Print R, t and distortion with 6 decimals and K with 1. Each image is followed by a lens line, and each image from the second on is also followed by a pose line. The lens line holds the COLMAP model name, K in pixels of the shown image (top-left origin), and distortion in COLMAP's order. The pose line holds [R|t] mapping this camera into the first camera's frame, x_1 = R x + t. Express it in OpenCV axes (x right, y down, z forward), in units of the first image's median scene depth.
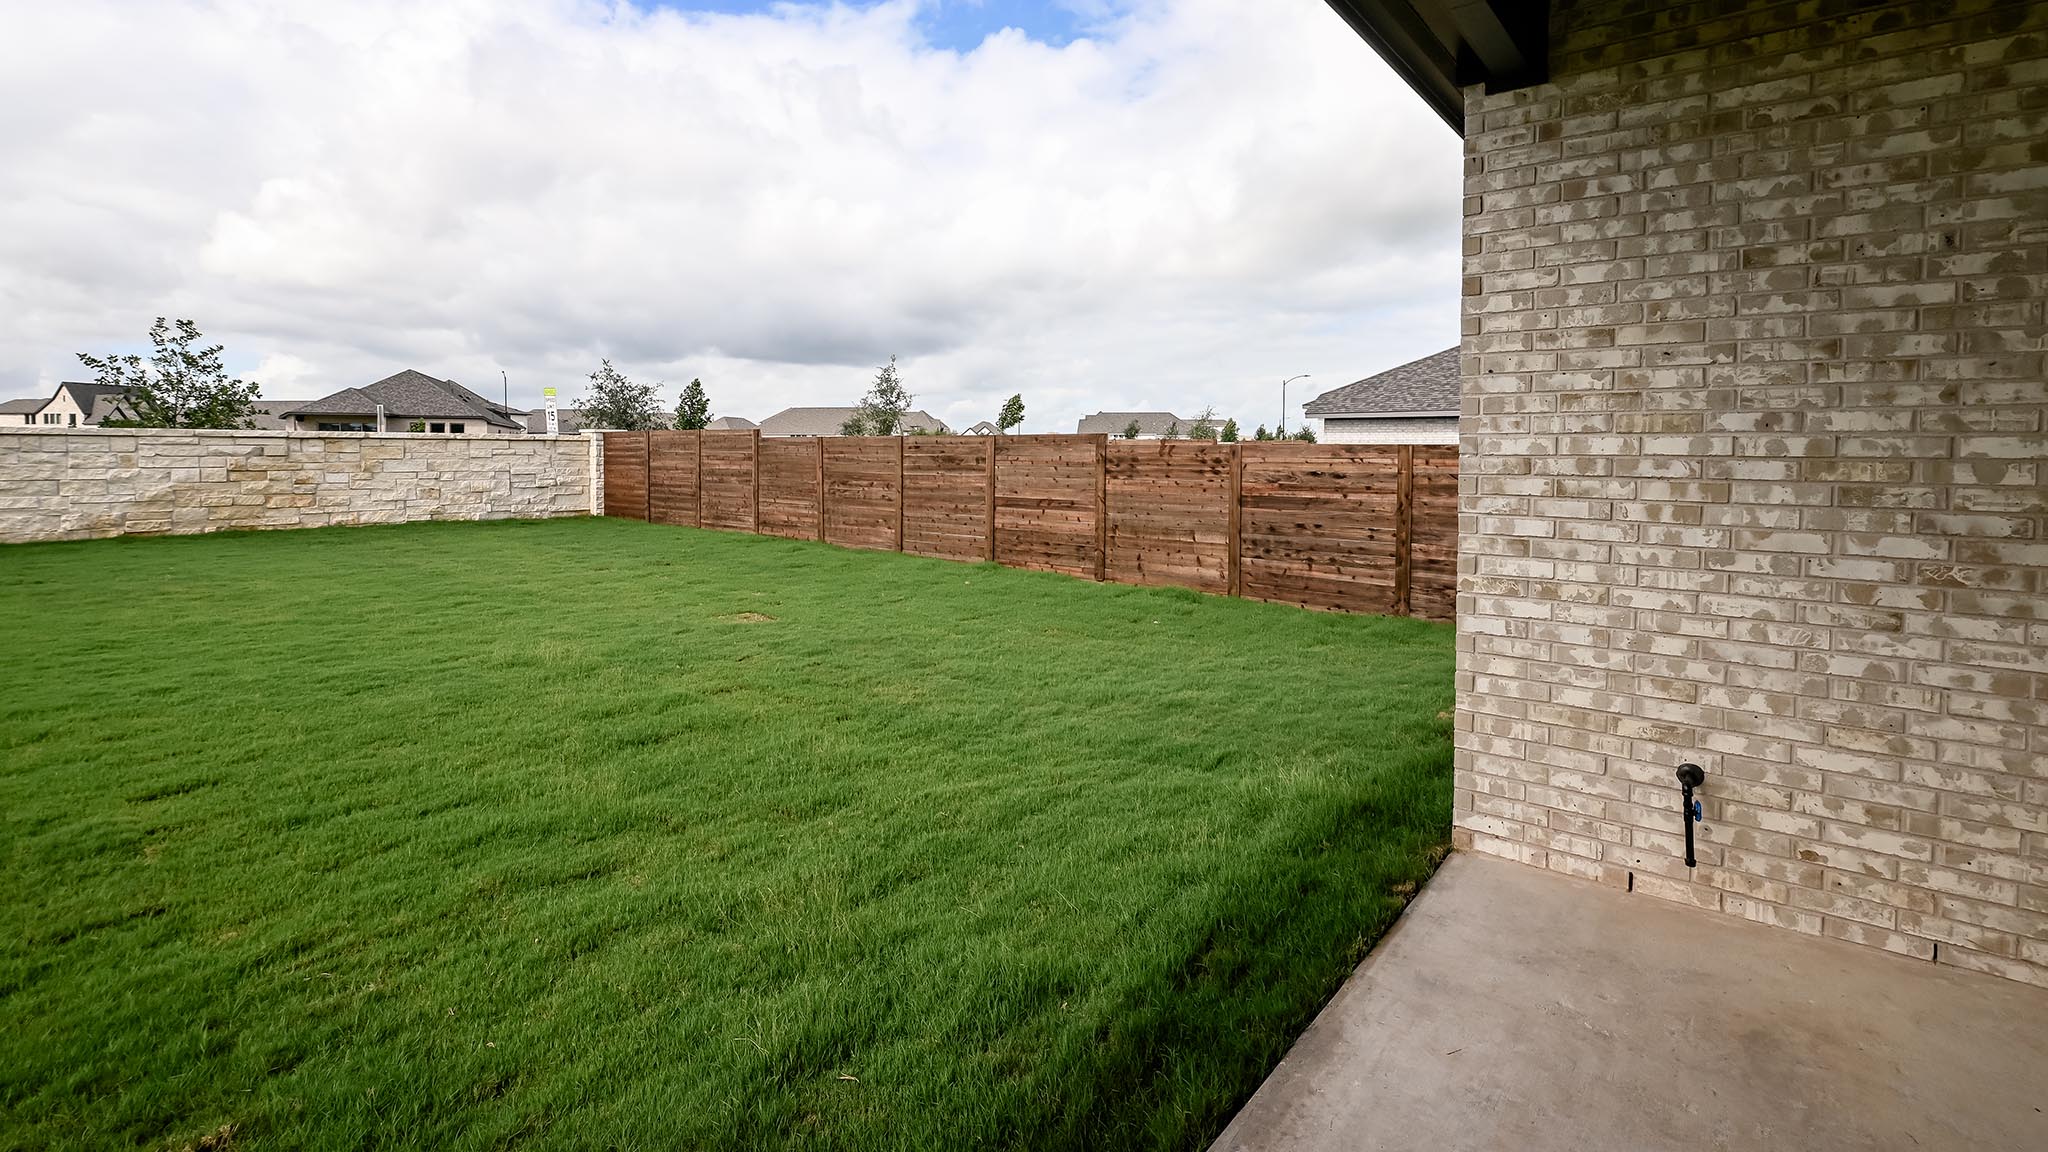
lens RADIAL K [[960.9, 0, 1023.5], [0, 960.9, 568.9], [0, 0, 1]] dist [0.005465, 0.000645]
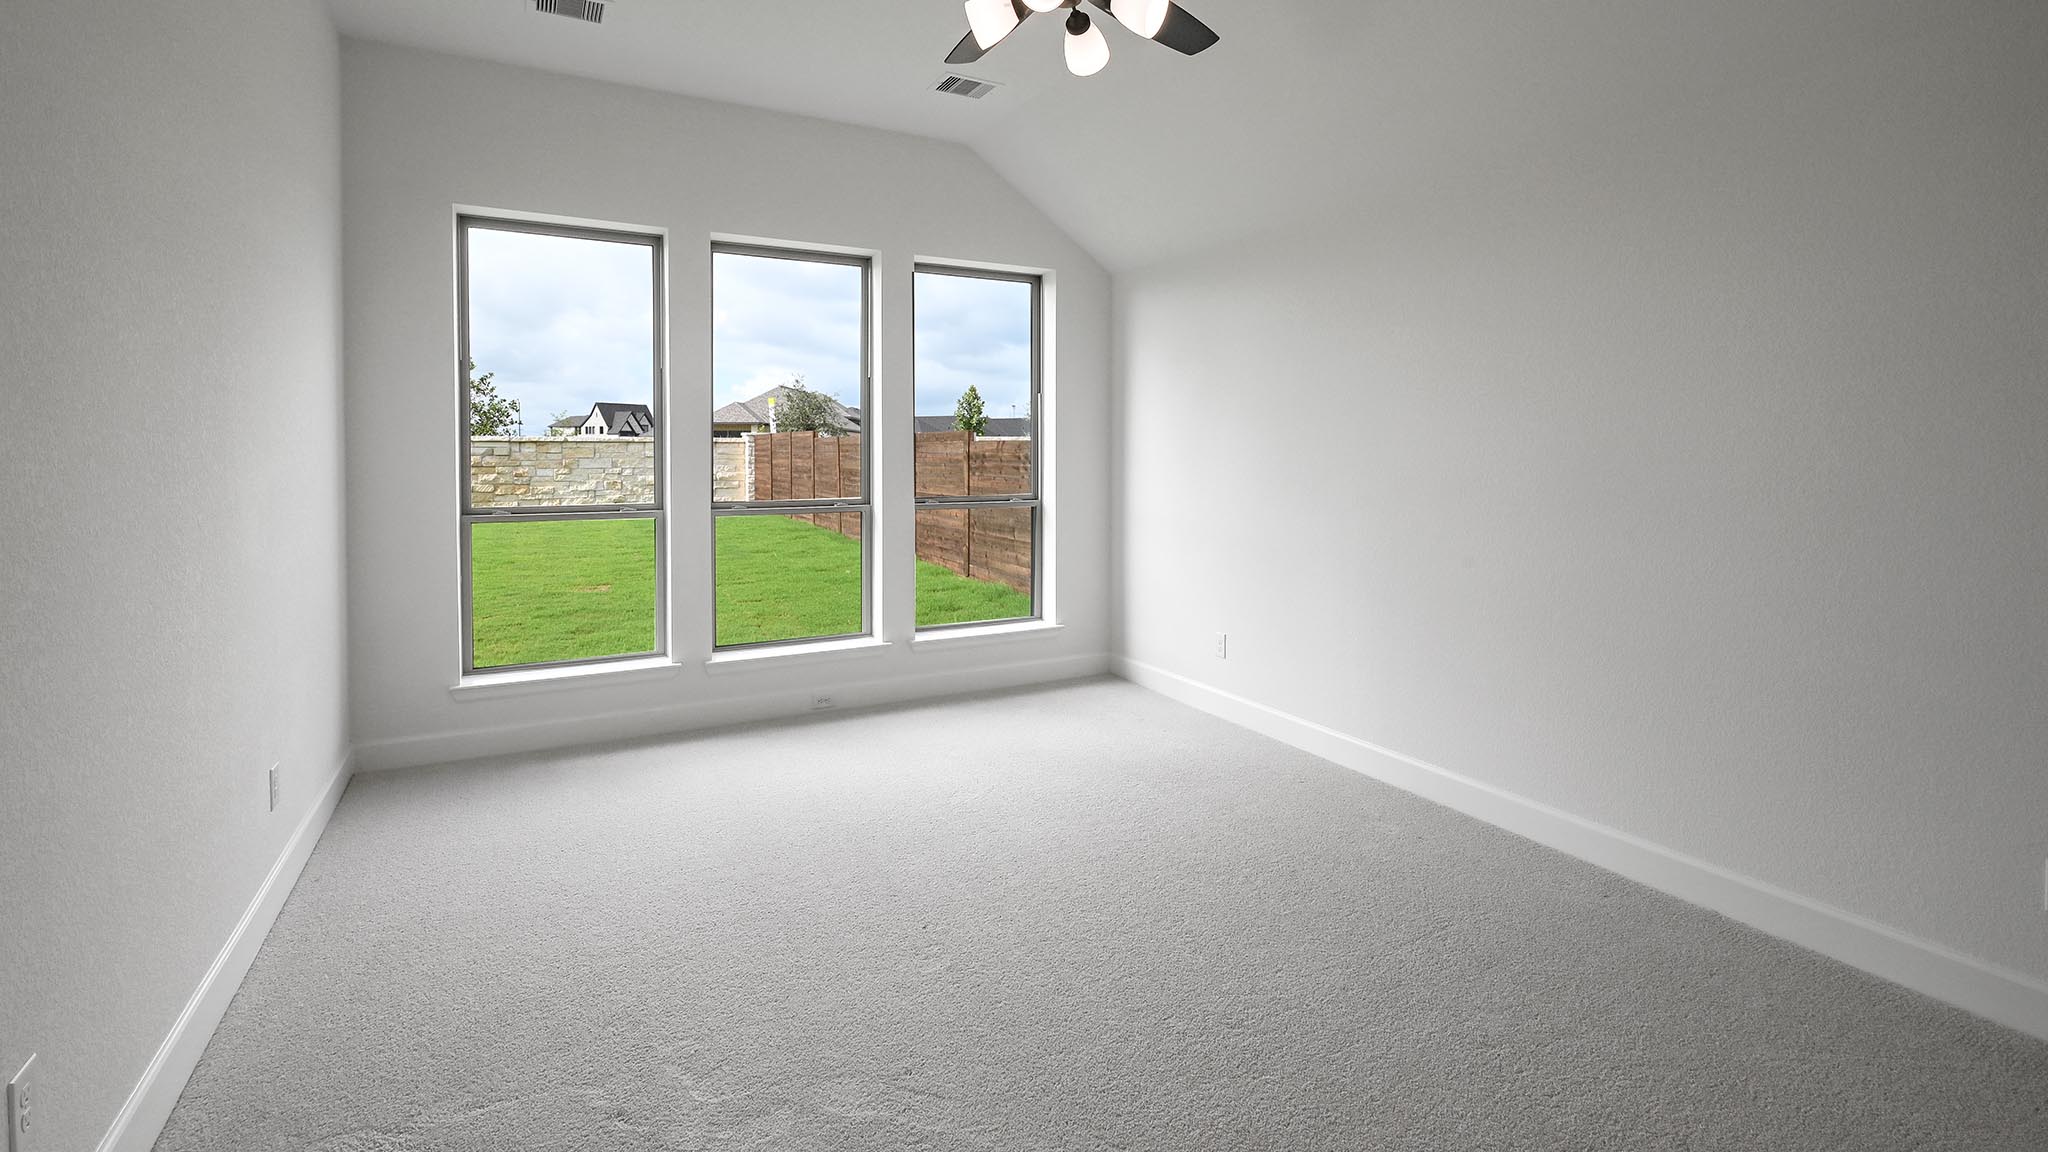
lens RADIAL K [[960.9, 0, 1023.8], [0, 960.9, 582.3], [0, 0, 1]] dist [0.005465, 0.000645]
pose [[0.911301, 0.051394, -0.408520, 0.412191], [-0.046300, 0.998677, 0.022356, -0.005112], [0.409129, -0.001458, 0.912476, 0.076270]]
